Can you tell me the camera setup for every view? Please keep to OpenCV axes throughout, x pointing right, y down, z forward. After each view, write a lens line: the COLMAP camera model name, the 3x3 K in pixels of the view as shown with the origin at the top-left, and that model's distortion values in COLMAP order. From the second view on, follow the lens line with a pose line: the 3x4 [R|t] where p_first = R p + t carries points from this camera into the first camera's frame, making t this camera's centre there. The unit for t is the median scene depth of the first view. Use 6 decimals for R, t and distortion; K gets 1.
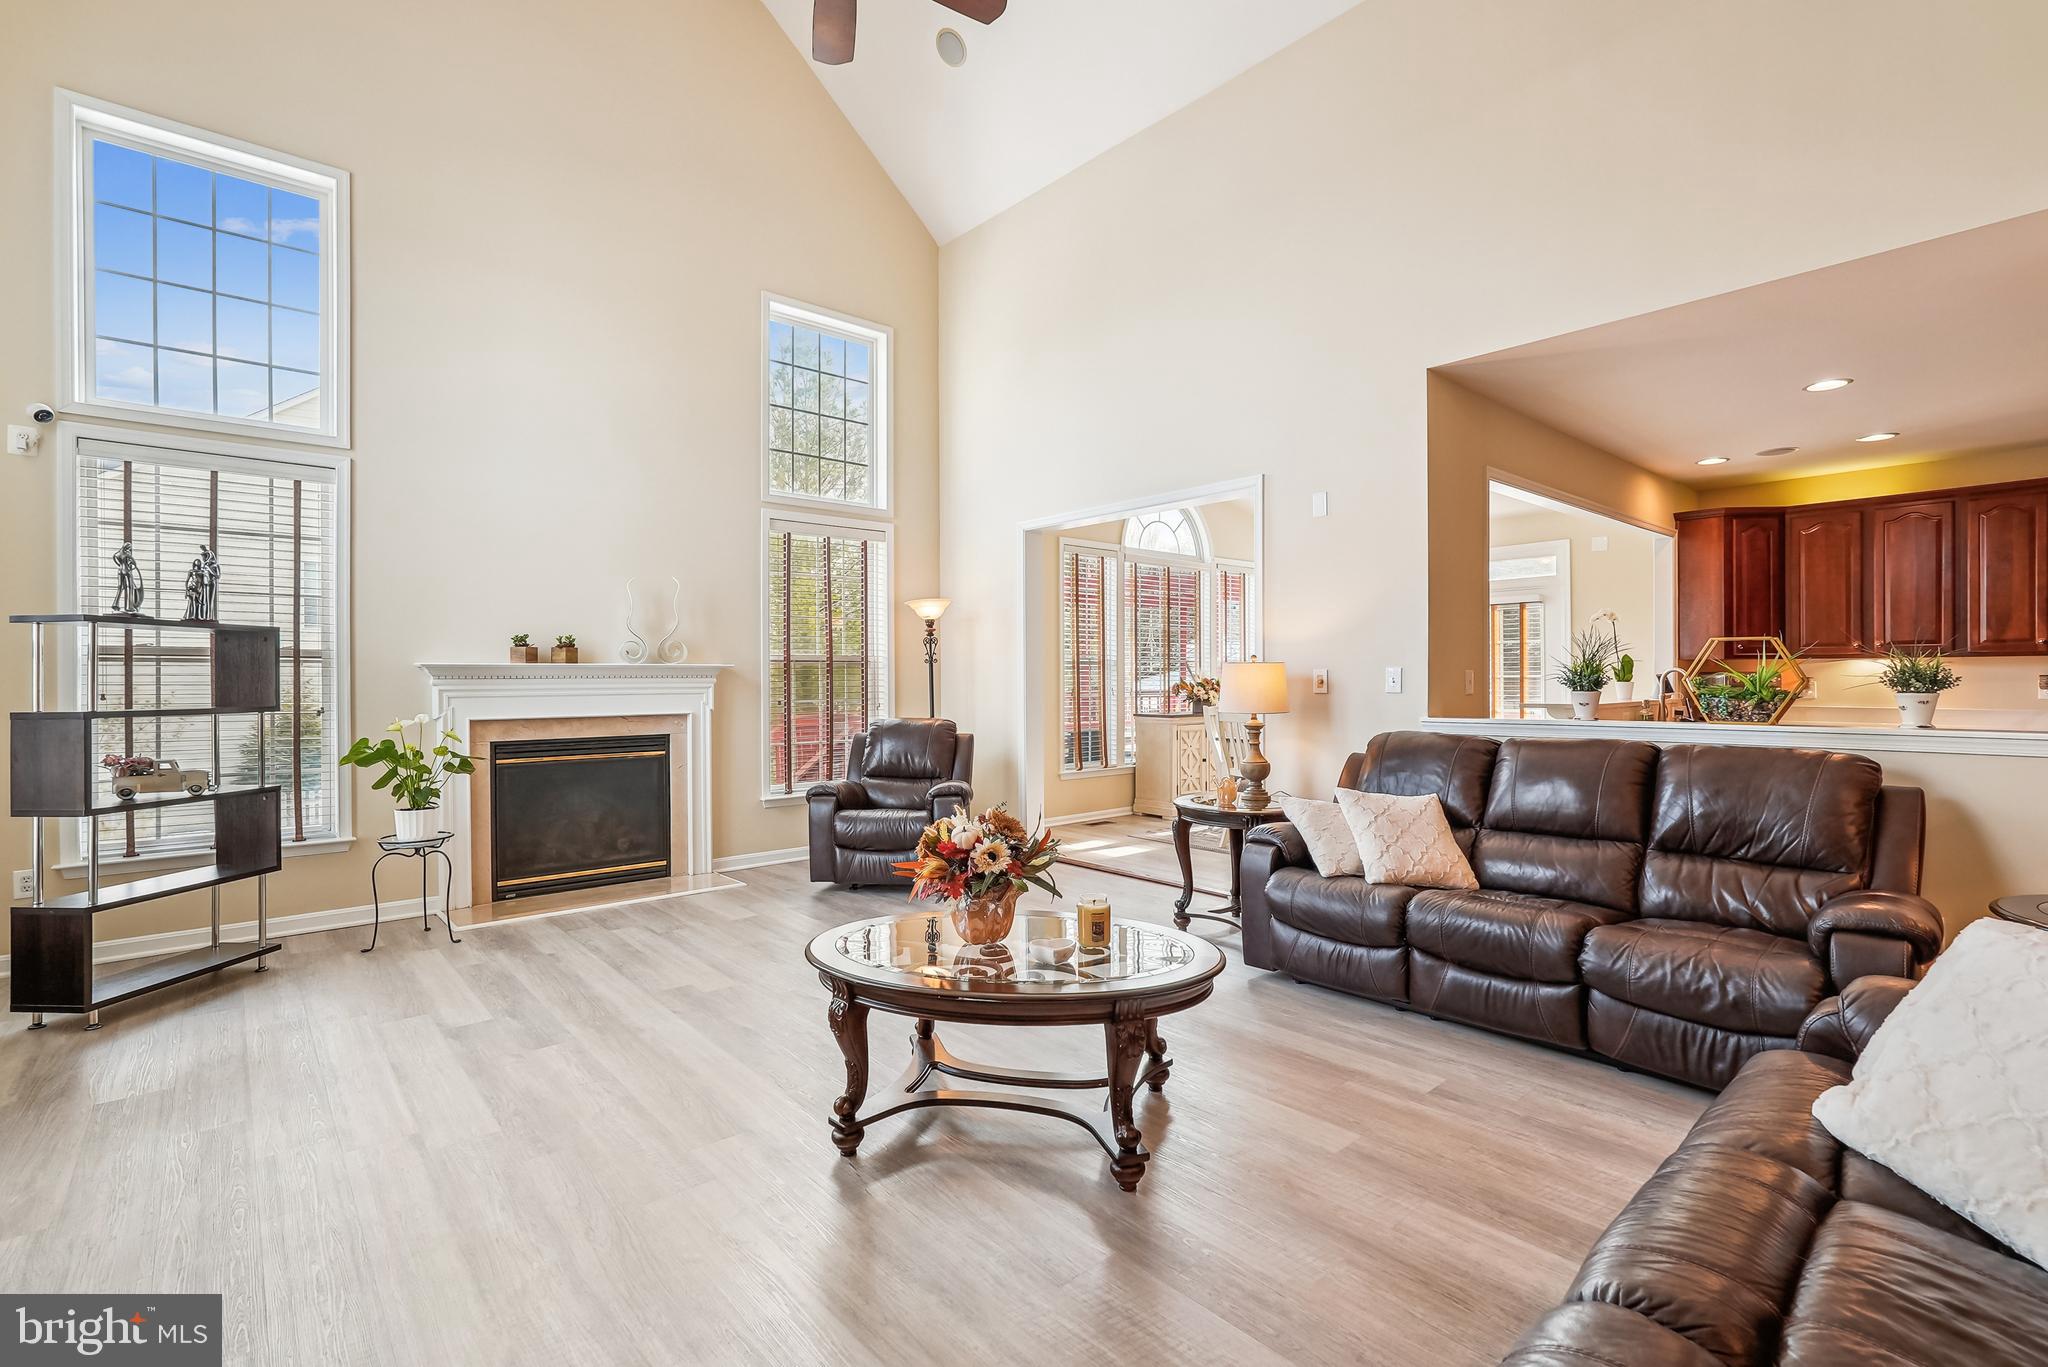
lens RADIAL K [[912.0, 0, 1020.3], [0, 912.0, 678.3], [0, 0, 1]] dist [-0.002337, 0.000205]
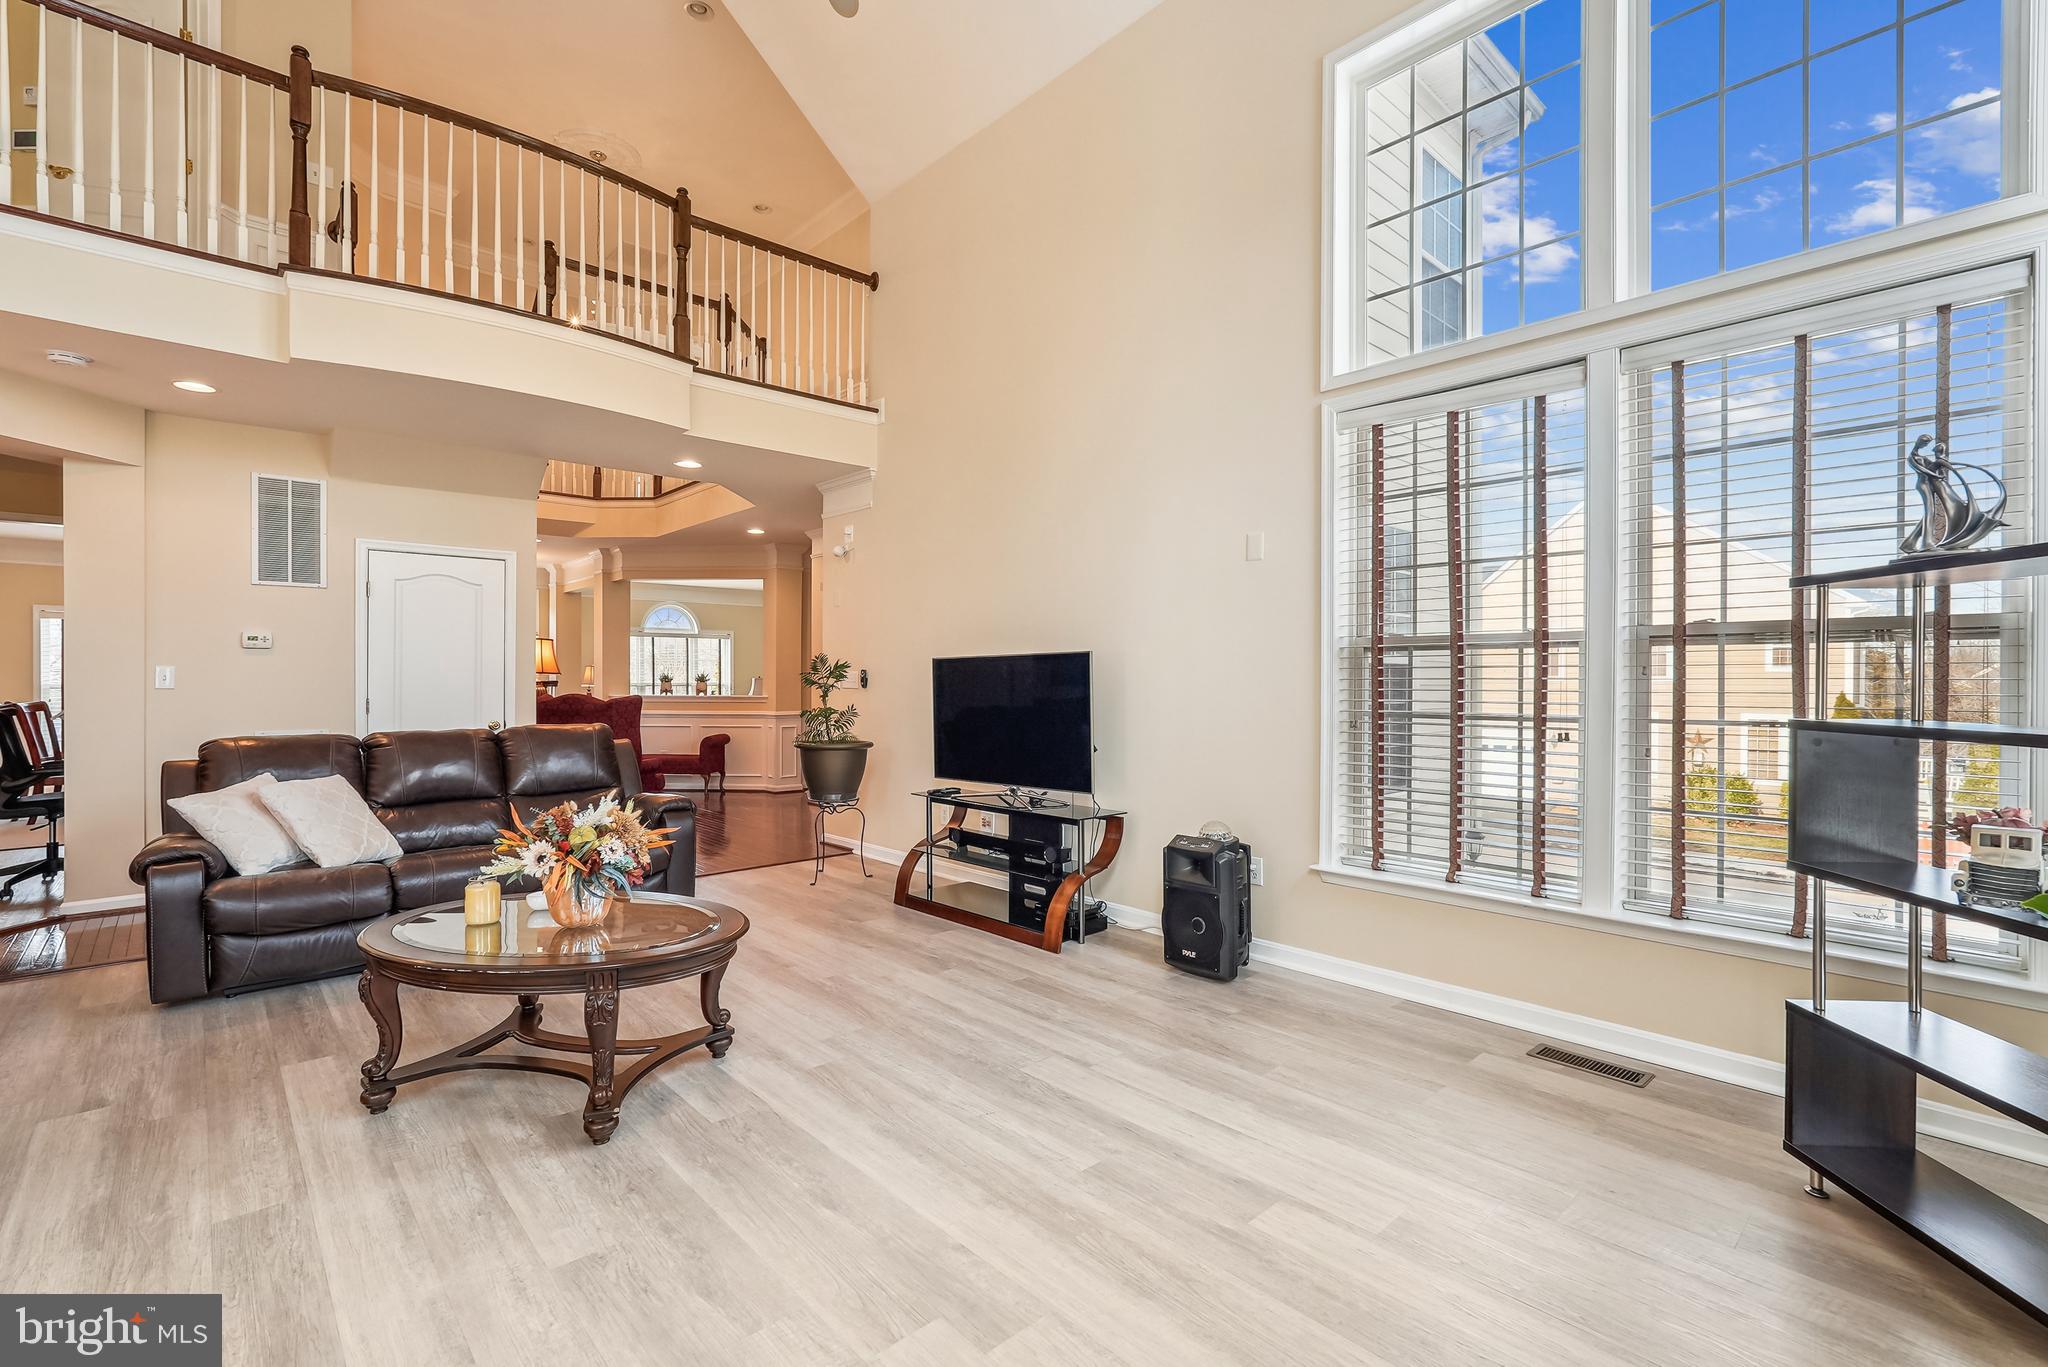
lens RADIAL K [[912.0, 0, 1032.7], [0, 912.0, 677.3], [0, 0, 1]] dist [-0.002337, 0.000205]
pose [[-0.999352, 0.005577, -0.035563, -0.539168], [0.005316, 0.999958, 0.007433, -0.008775], [0.035603, 0.007239, -0.999340, 2.111223]]
